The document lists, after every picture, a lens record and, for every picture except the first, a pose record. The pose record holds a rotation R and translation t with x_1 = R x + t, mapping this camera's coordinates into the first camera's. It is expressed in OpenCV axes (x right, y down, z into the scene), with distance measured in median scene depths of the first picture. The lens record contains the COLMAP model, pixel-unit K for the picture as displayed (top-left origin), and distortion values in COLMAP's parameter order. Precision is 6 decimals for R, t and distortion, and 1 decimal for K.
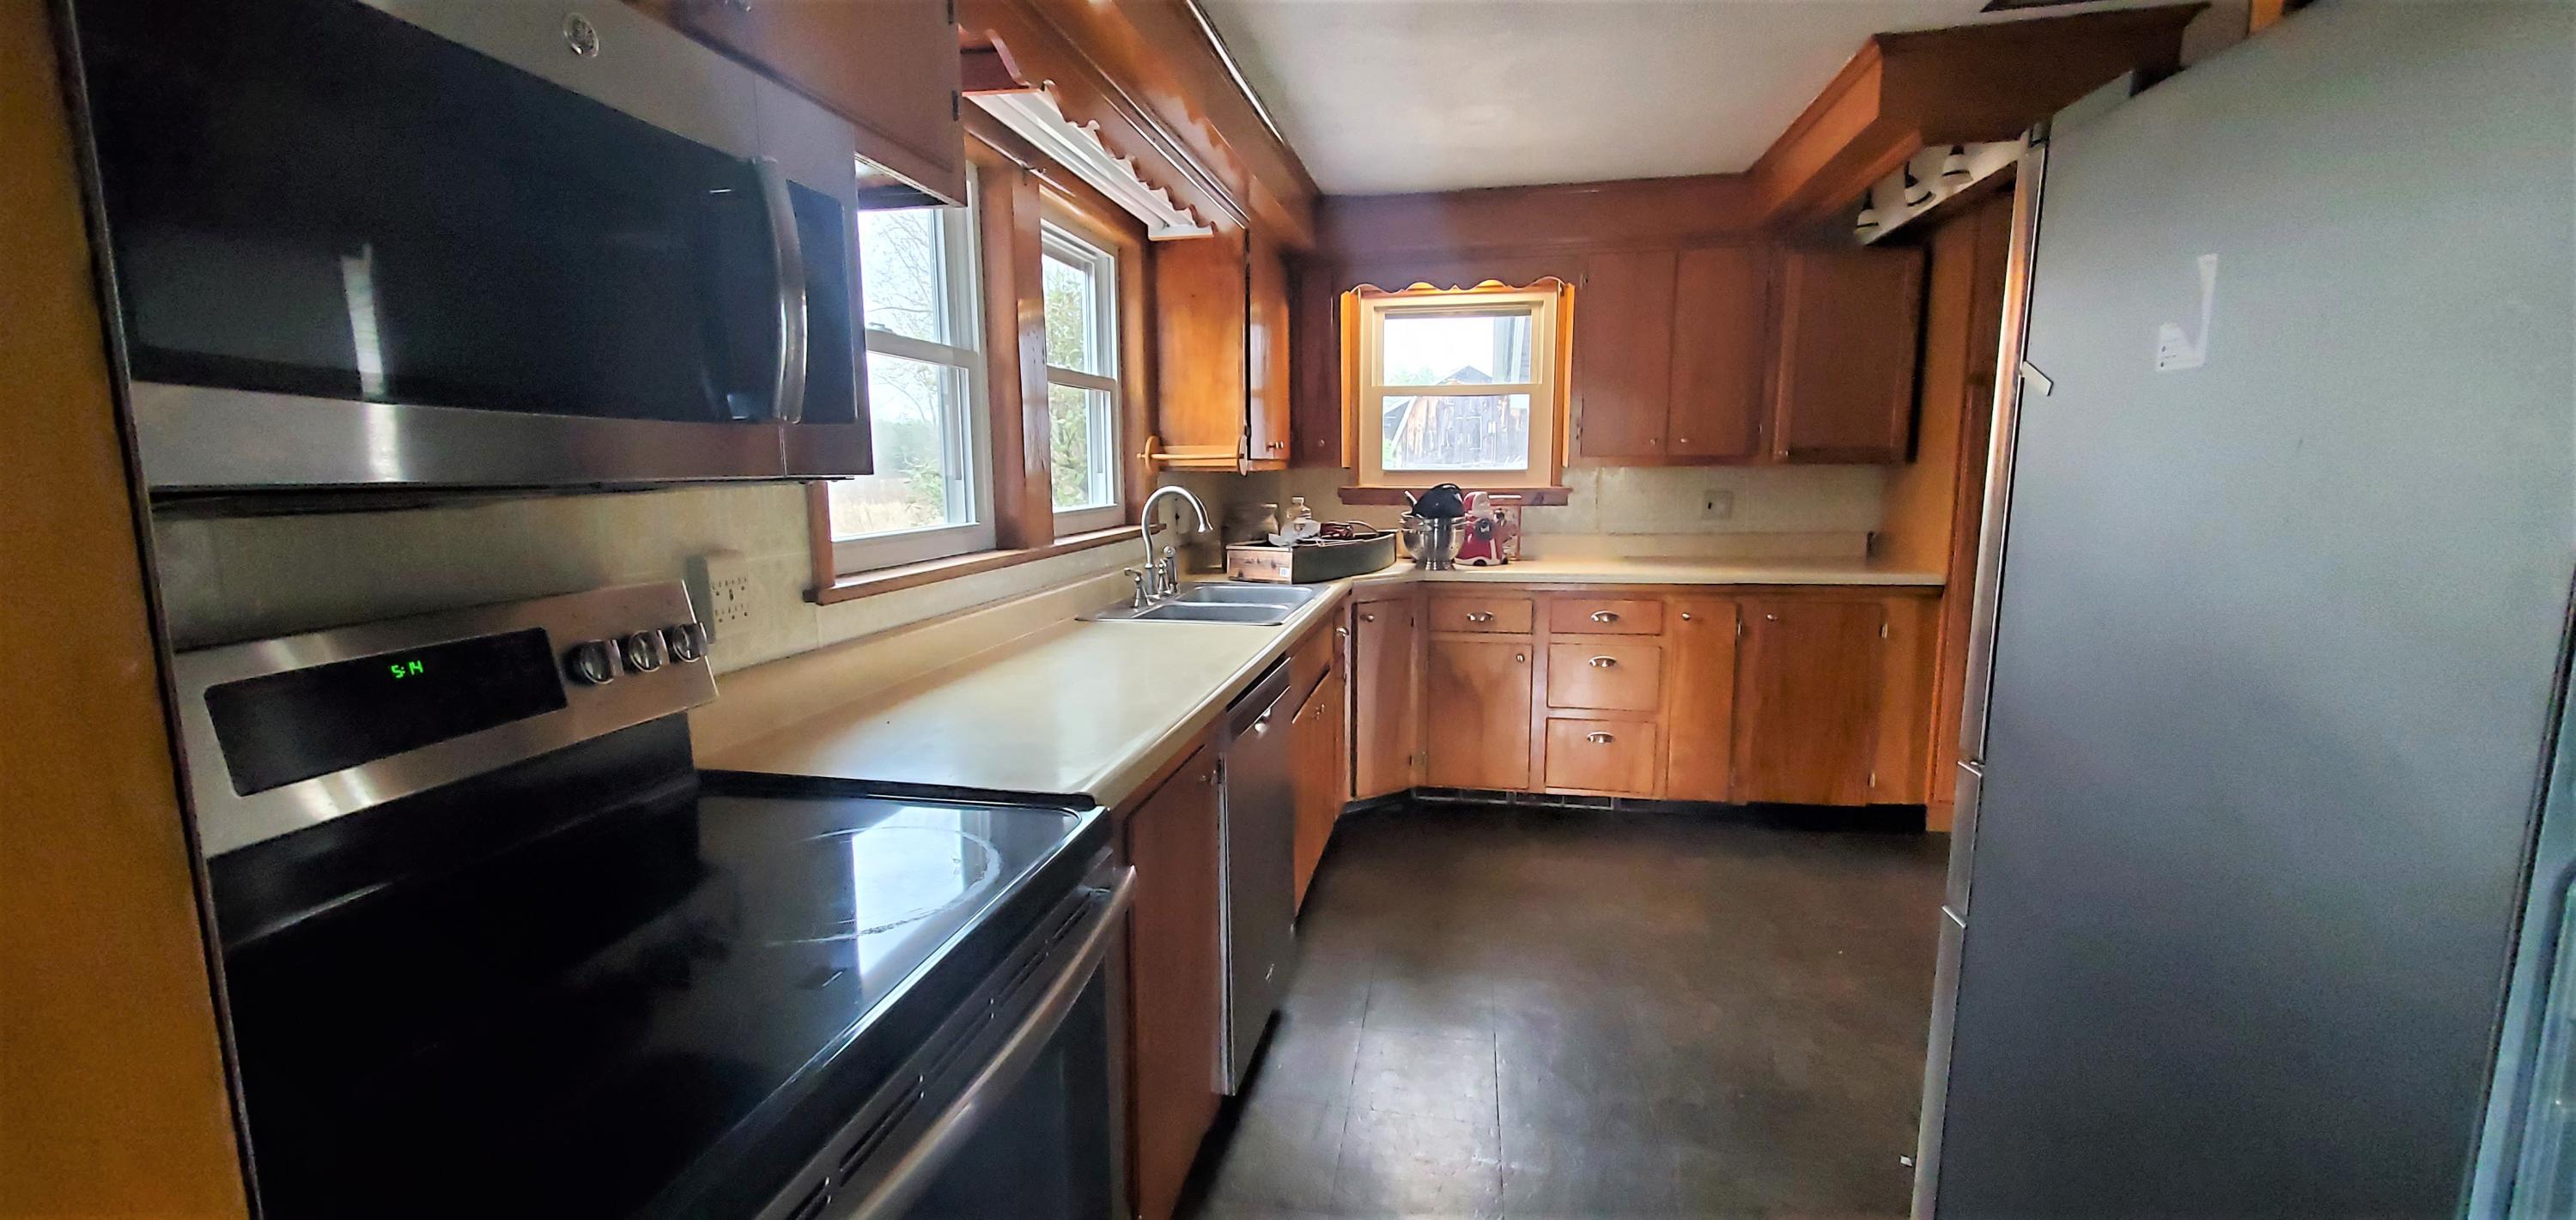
lens RADIAL K [[1018.3, 0, 1266.7], [0, 1018.3, 607.9], [0, 0, 1]] dist [-0.000571, -0.001863]
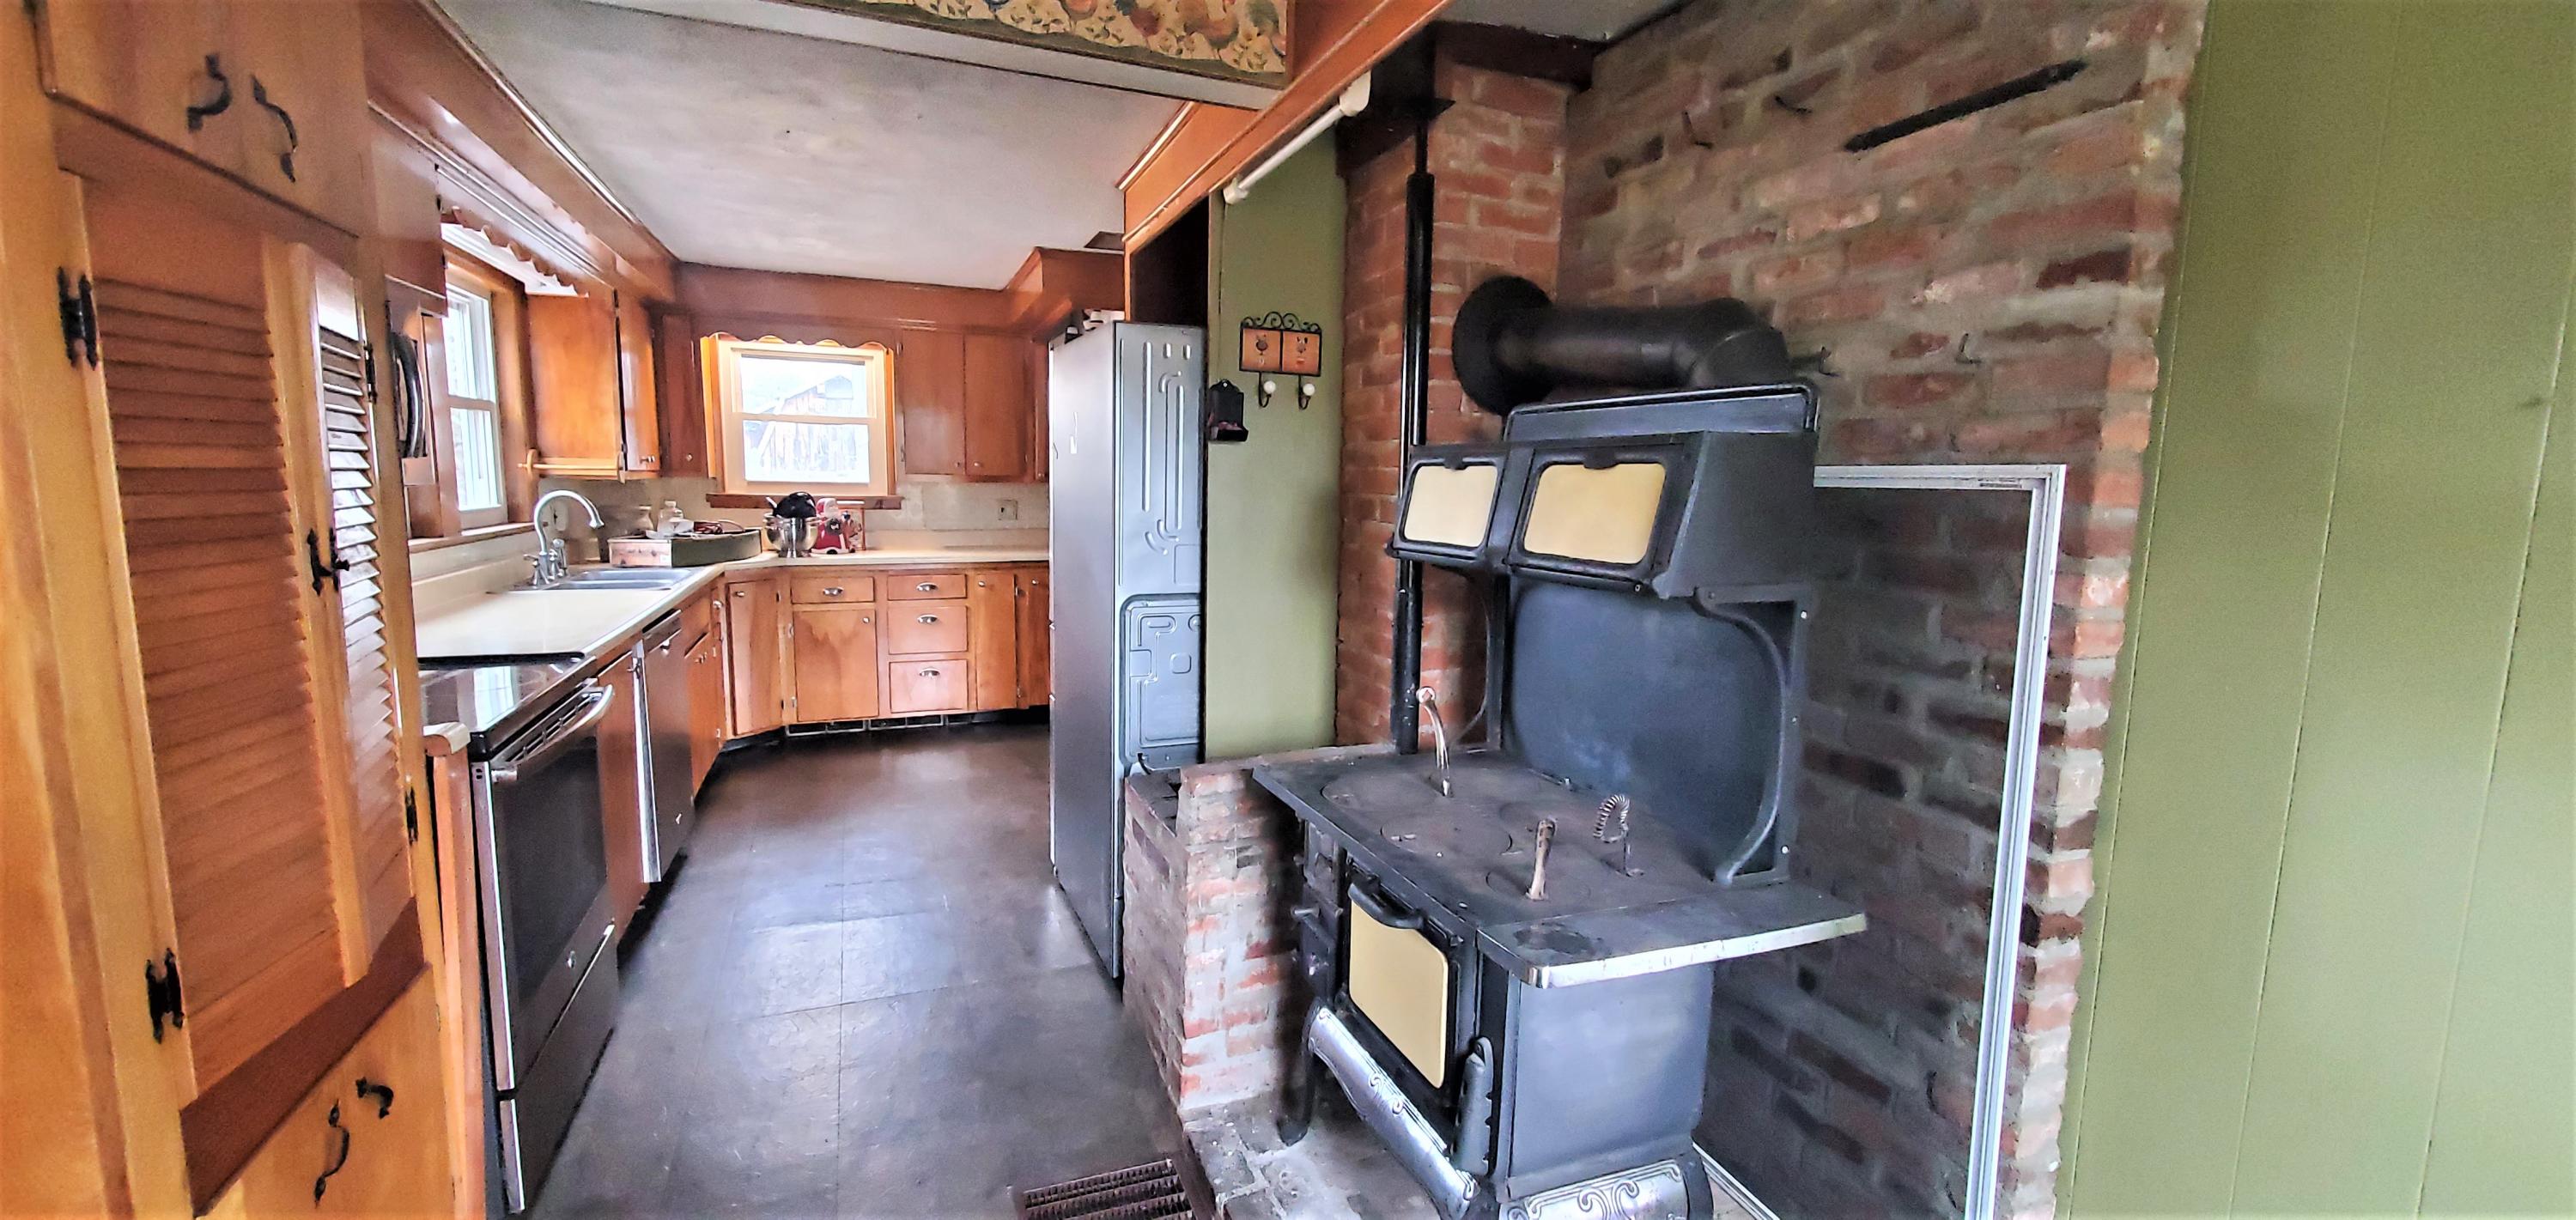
lens RADIAL K [[1018.3, 0, 1266.7], [0, 1018.3, 607.9], [0, 0, 1]] dist [-0.000571, -0.001863]
pose [[0.837555, -0.049234, 0.544130, -0.044055], [0.054987, 0.998471, 0.005705, 0.056129], [-0.543579, 0.025142, 0.838981, -0.449346]]
